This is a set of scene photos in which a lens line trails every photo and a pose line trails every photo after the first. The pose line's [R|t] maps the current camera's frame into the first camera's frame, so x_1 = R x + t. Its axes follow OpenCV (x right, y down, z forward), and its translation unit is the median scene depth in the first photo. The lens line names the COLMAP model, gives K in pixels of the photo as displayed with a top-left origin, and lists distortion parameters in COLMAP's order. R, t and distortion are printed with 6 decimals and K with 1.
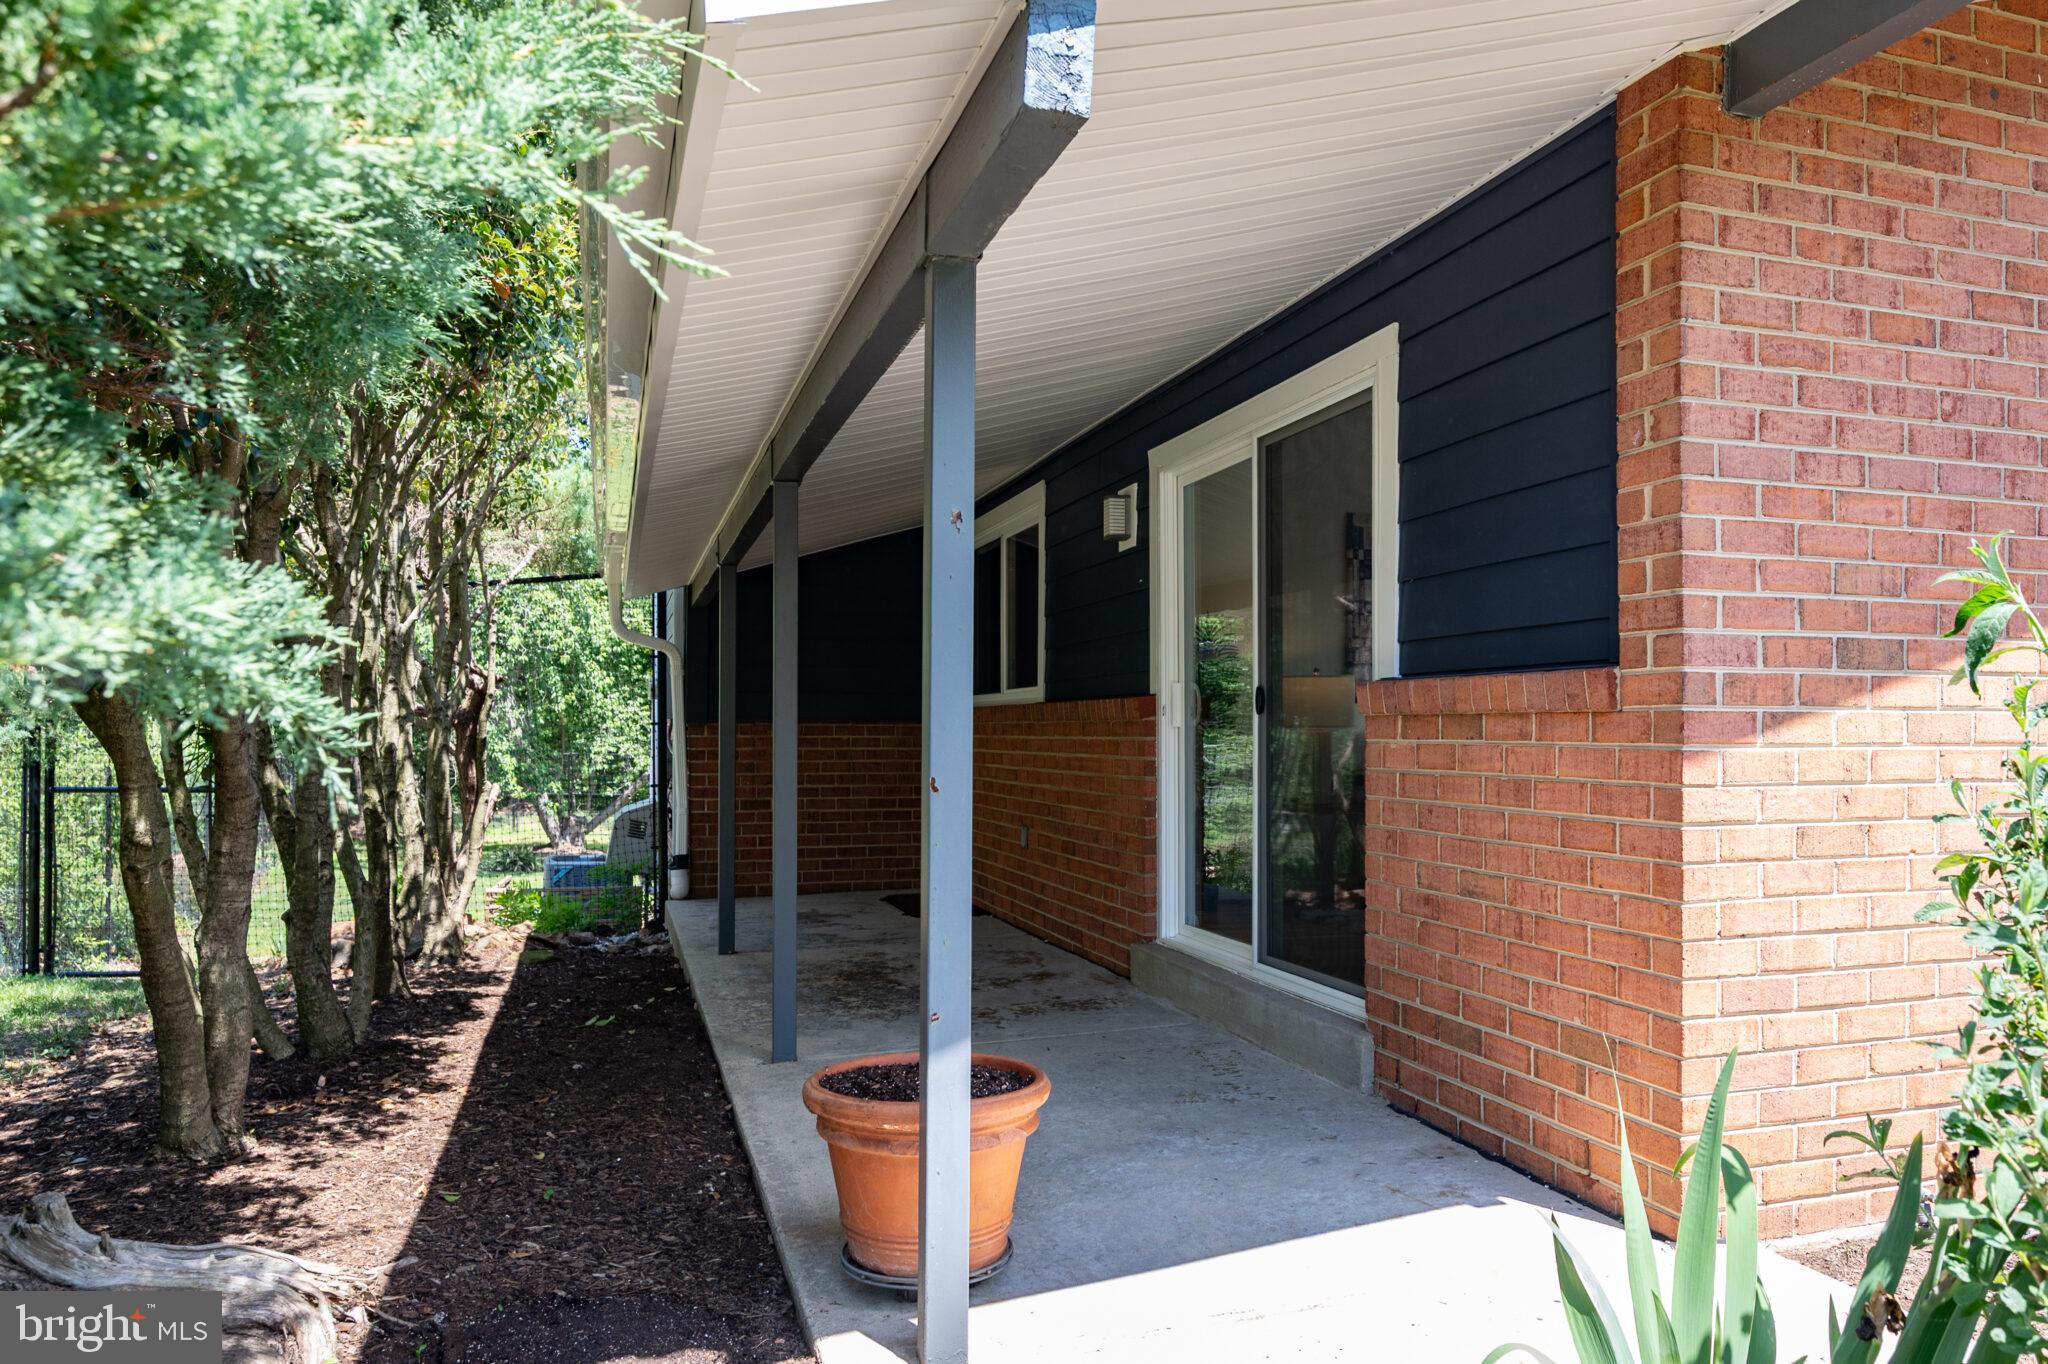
lens RADIAL K [[1302.5, 0, 1022.1], [0, 1302.5, 697.4], [0, 0, 1]] dist [-0.003318, 0.001295]
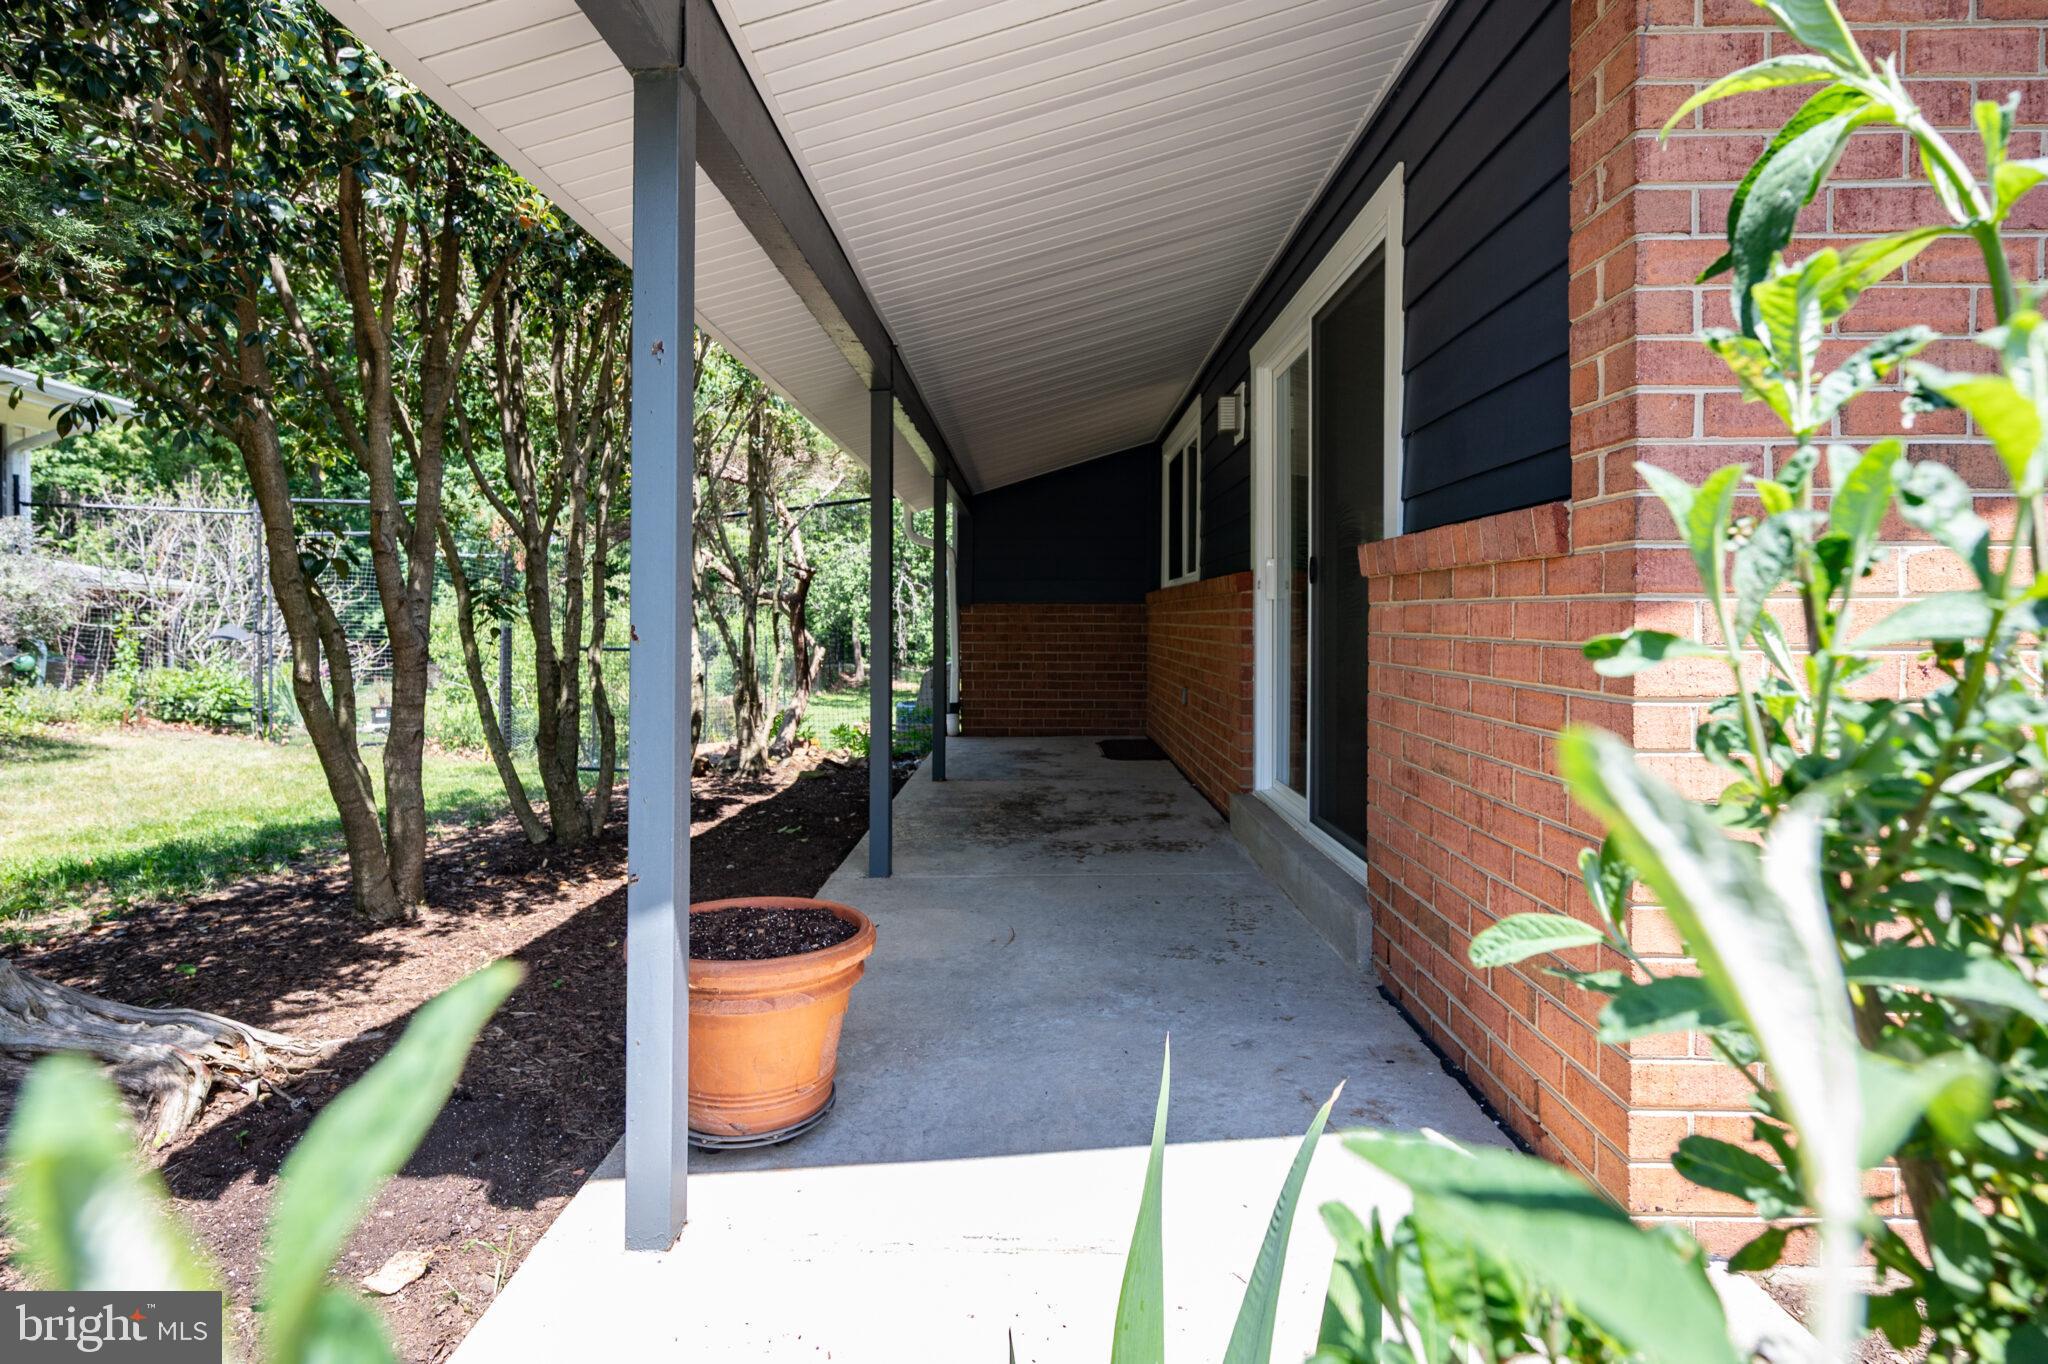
lens RADIAL K [[933.3, 0, 1023.6], [0, 933.3, 607.6], [0, 0, 1]] dist [-0.000893, -0.000074]
pose [[0.946742, -0.002649, -0.321984, 0.314265], [0.007454, 0.999878, 0.013690, 0.031411], [0.321908, -0.015361, 0.946646, 0.339159]]
